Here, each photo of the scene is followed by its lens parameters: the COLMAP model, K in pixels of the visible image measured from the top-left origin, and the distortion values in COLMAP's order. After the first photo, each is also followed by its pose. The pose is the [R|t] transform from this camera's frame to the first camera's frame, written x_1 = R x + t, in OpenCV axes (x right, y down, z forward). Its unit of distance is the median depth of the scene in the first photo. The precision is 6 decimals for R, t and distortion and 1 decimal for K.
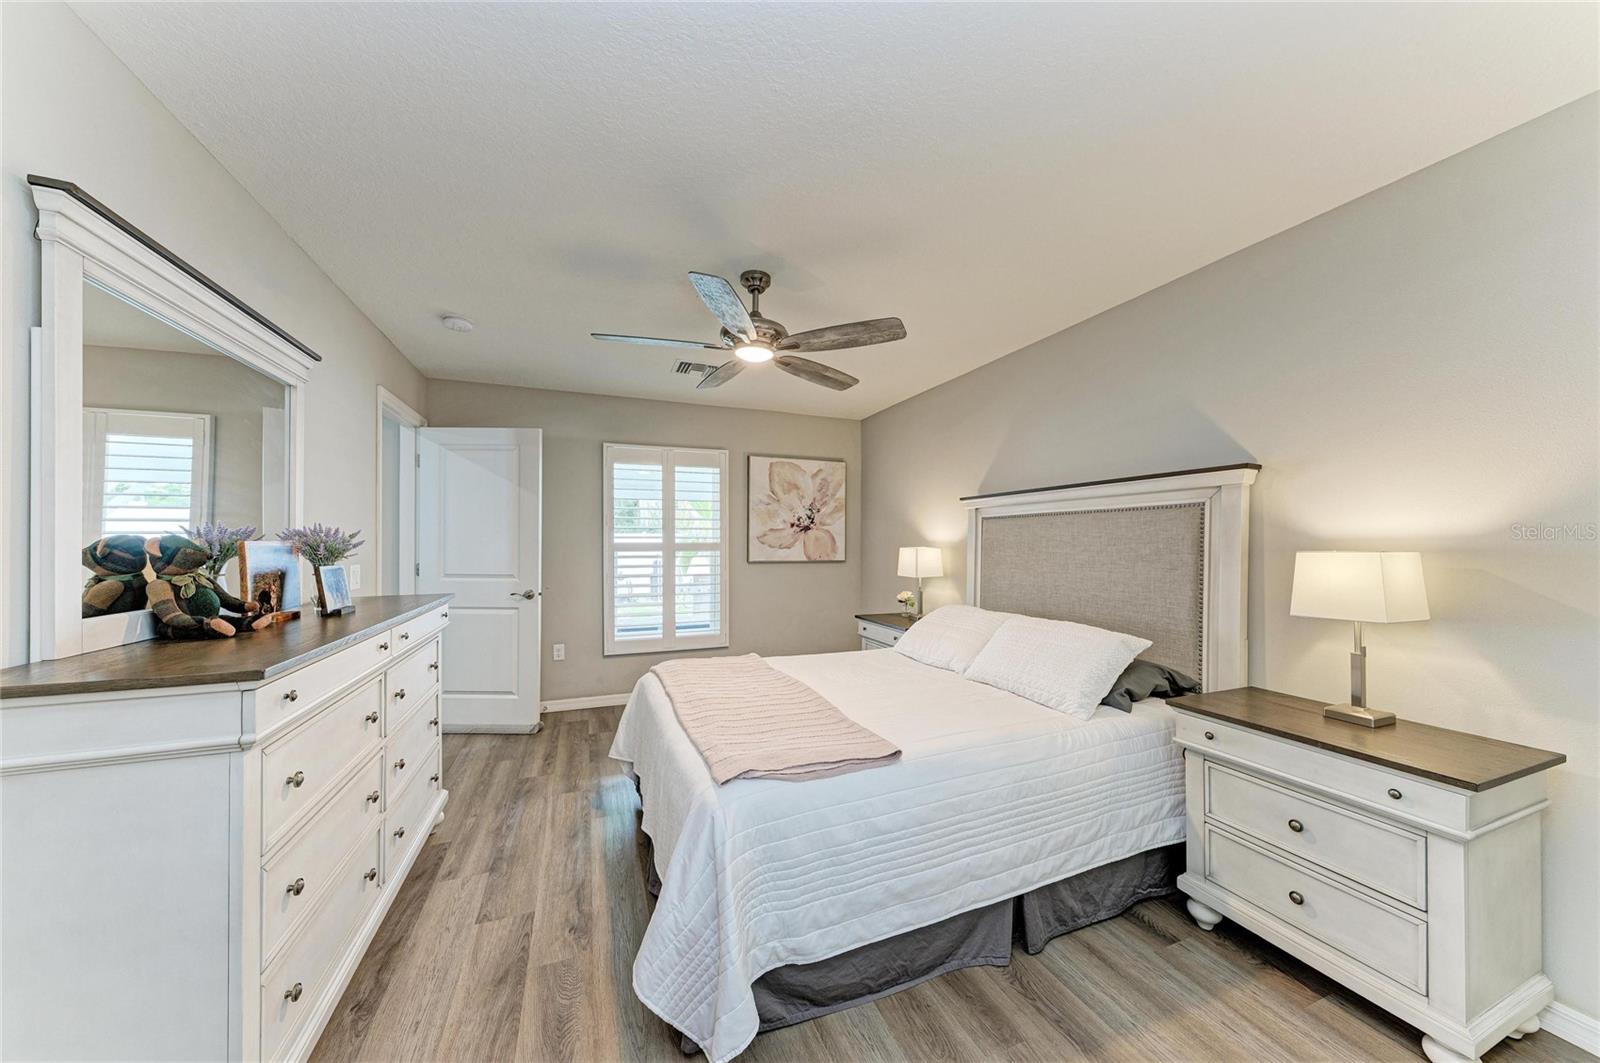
lens RADIAL K [[518.6, 0, 822.3], [0, 518.6, 541.8], [0, 0, 1]] dist [0.004482, -0.000073]
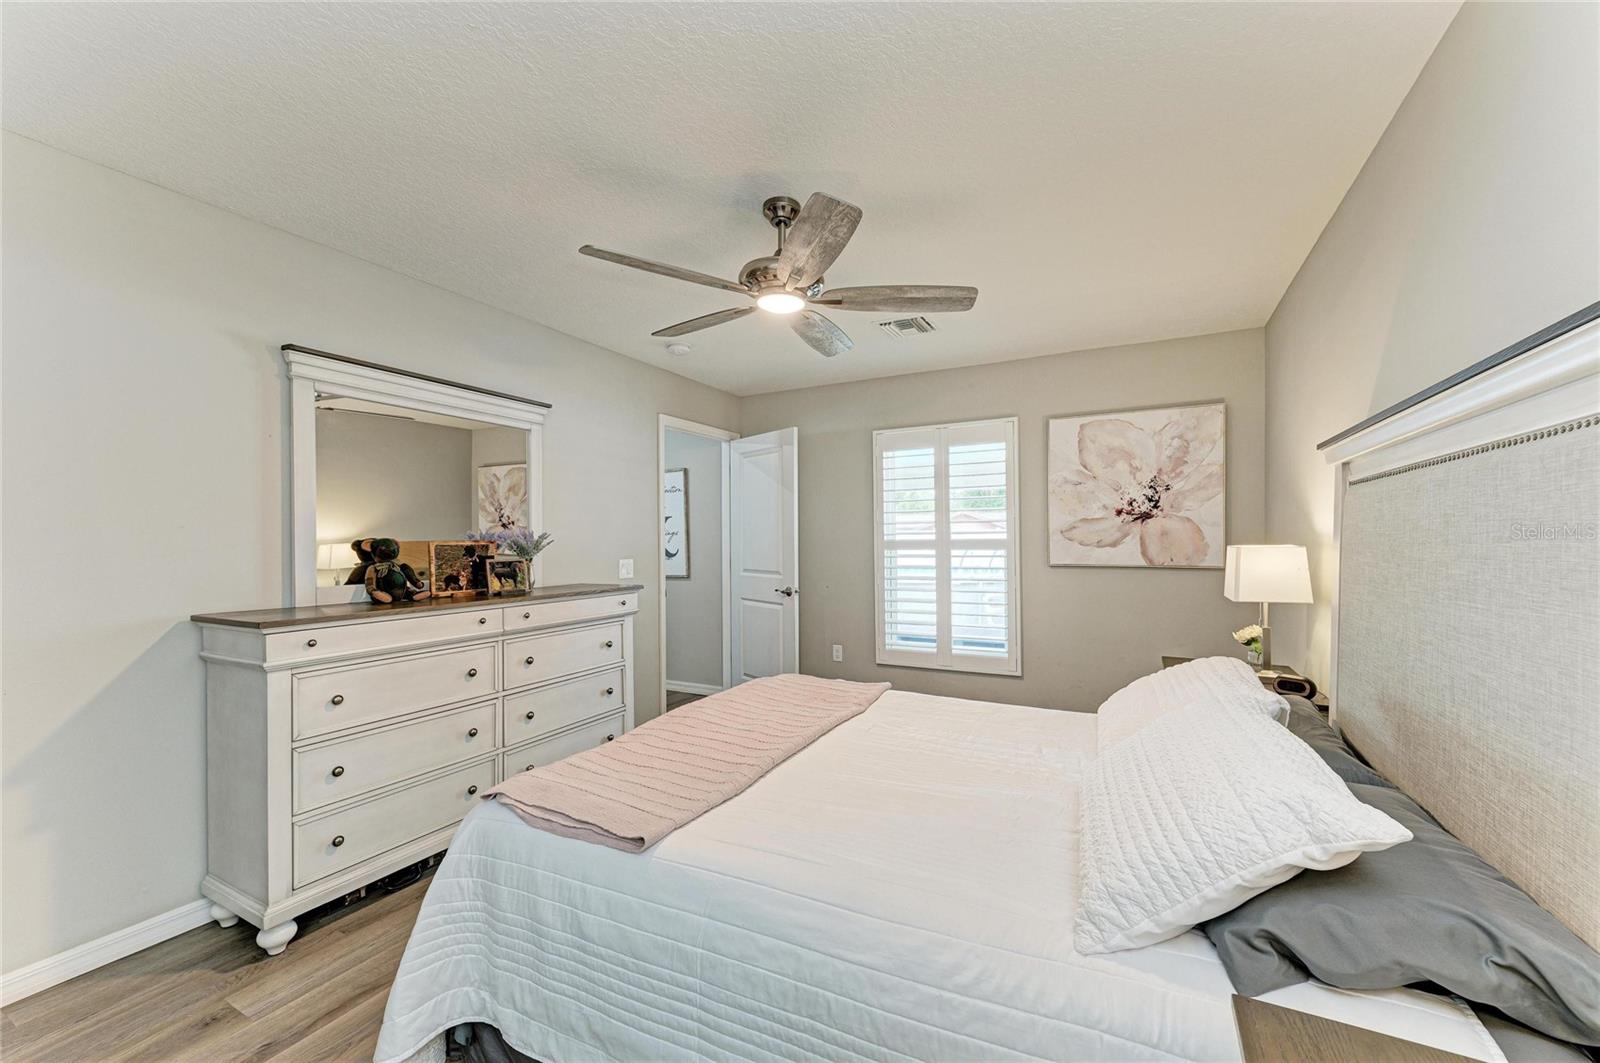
lens RADIAL K [[601.7, 0, 802.3], [0, 601.7, 538.8], [0, 0, 1]] dist [0.009754, -0.000365]
pose [[0.672897, -0.008631, -0.739686, 0.279484], [0.008747, 0.999955, -0.003711, 0.002172], [0.739684, -0.003973, 0.672942, 0.192594]]
